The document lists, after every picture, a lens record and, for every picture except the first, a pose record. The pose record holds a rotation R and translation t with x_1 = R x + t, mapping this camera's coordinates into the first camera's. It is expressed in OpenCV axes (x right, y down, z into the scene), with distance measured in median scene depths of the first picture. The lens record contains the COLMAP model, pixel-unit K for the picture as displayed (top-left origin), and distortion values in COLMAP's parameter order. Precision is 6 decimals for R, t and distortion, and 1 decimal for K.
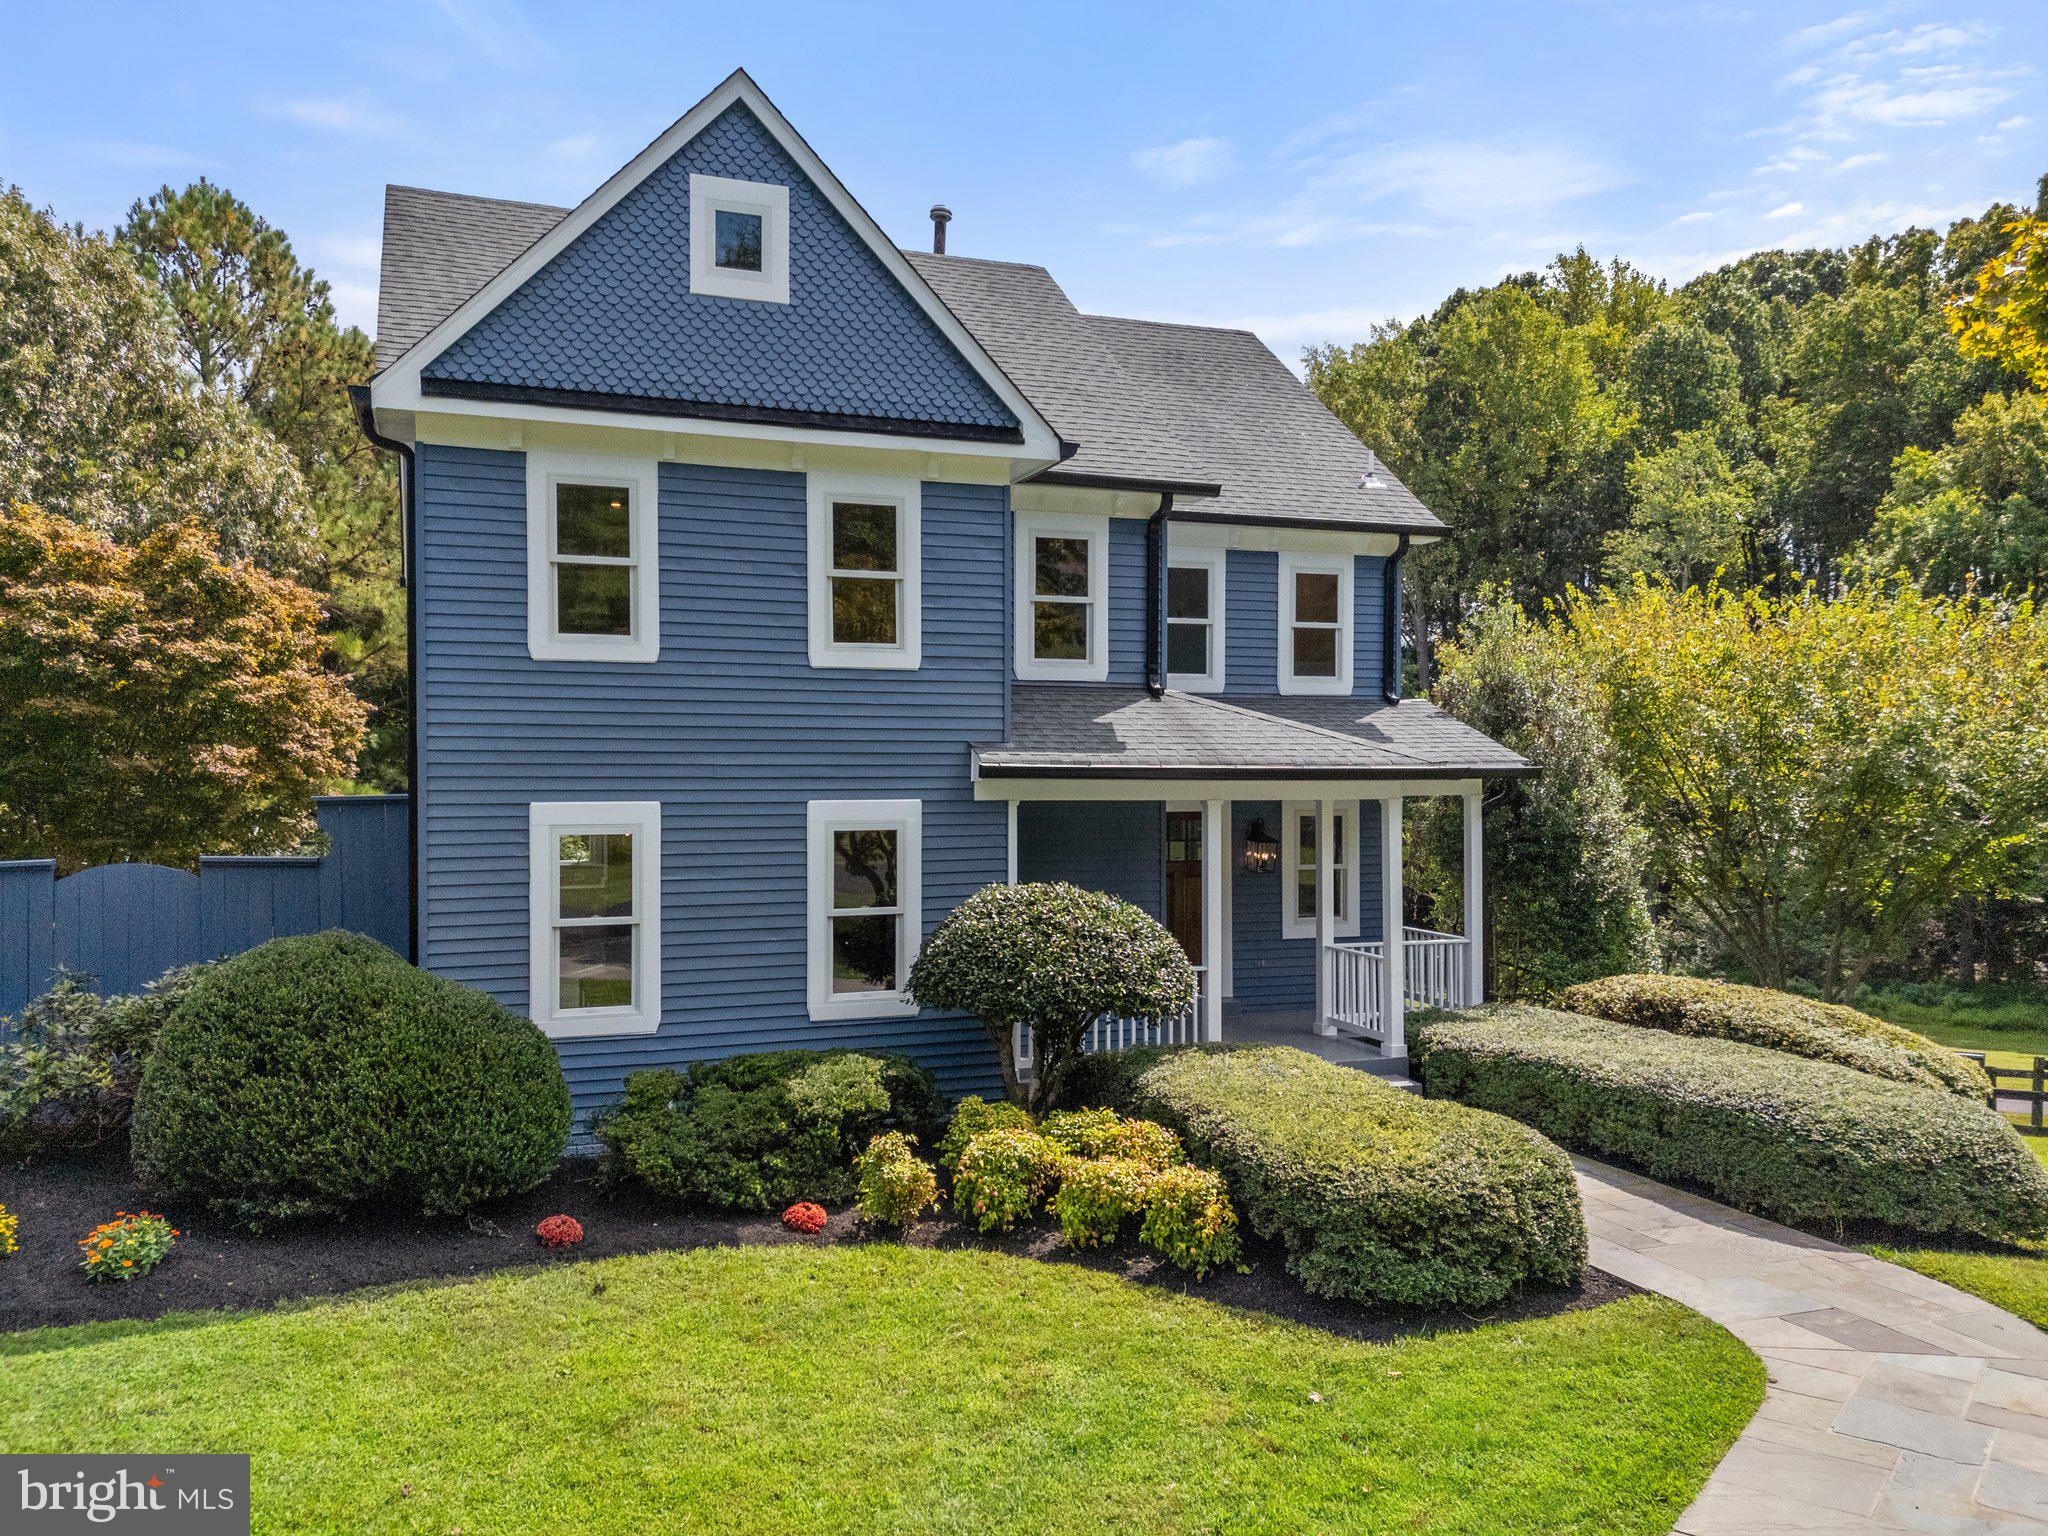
lens RADIAL K [[1551.2, 0, 1026.6], [0, 1551.2, 777.6], [0, 0, 1]] dist [0.044135, 0.000908]
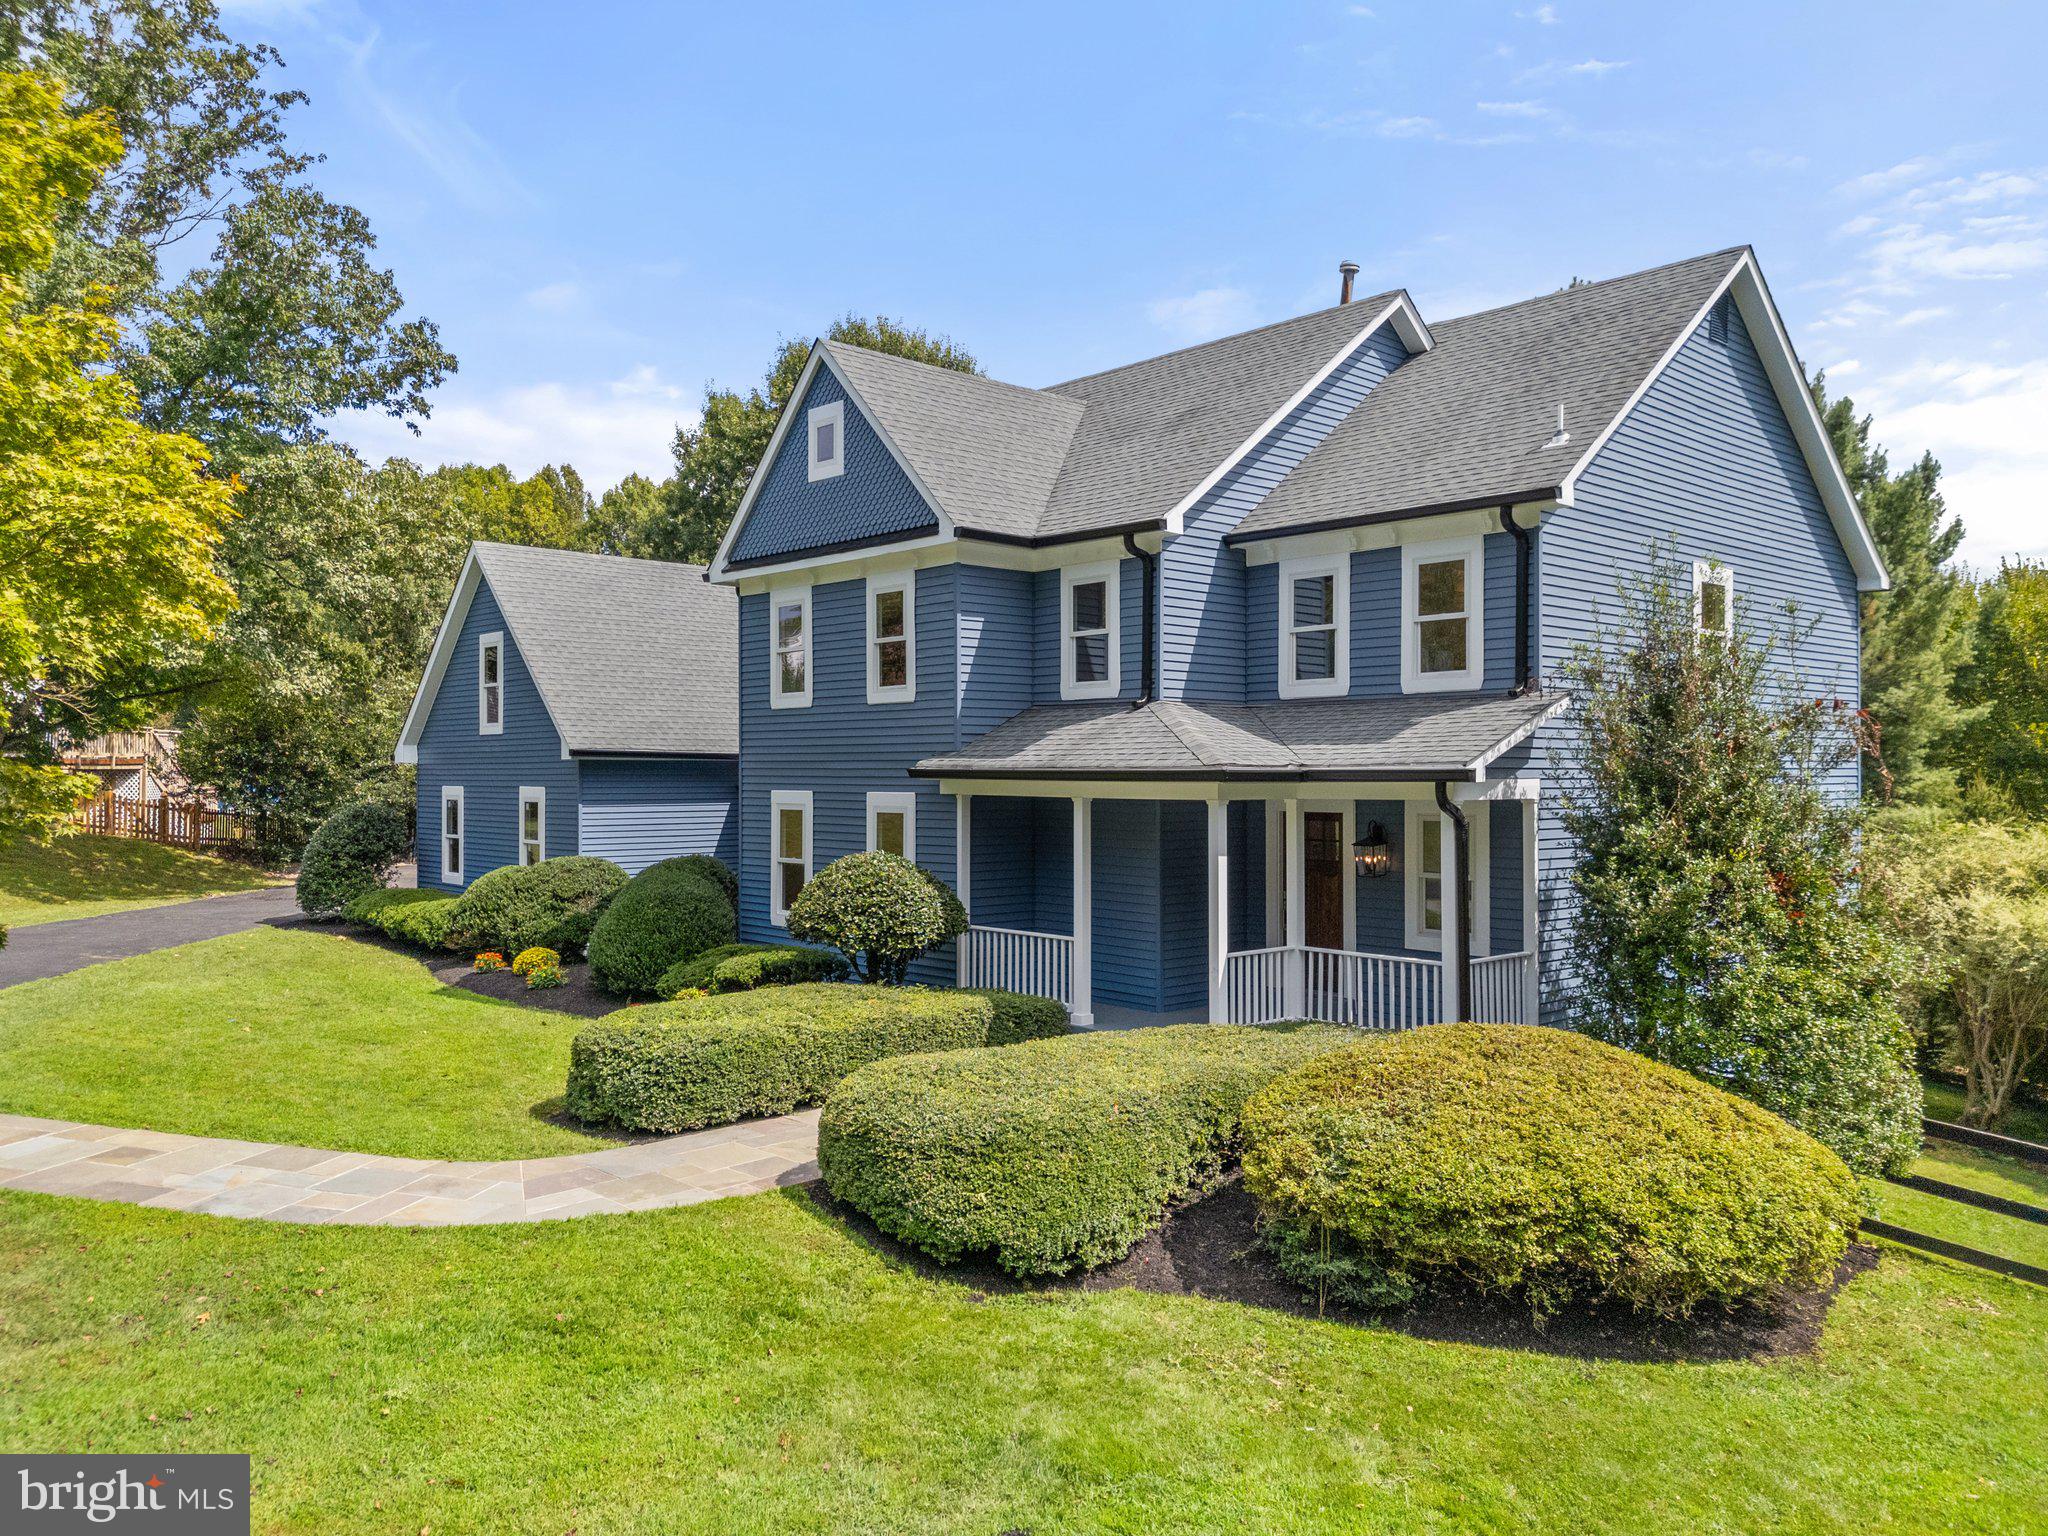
lens RADIAL K [[1551.2, 0, 1027.8], [0, 1551.2, 763.0], [0, 0, 1]] dist [0.044135, 0.000908]
pose [[0.378377, -0.004730, -0.925640, 1.297140], [-0.003317, 0.999974, -0.006465, -0.003809], [0.925646, 0.005516, 0.378351, 0.554301]]
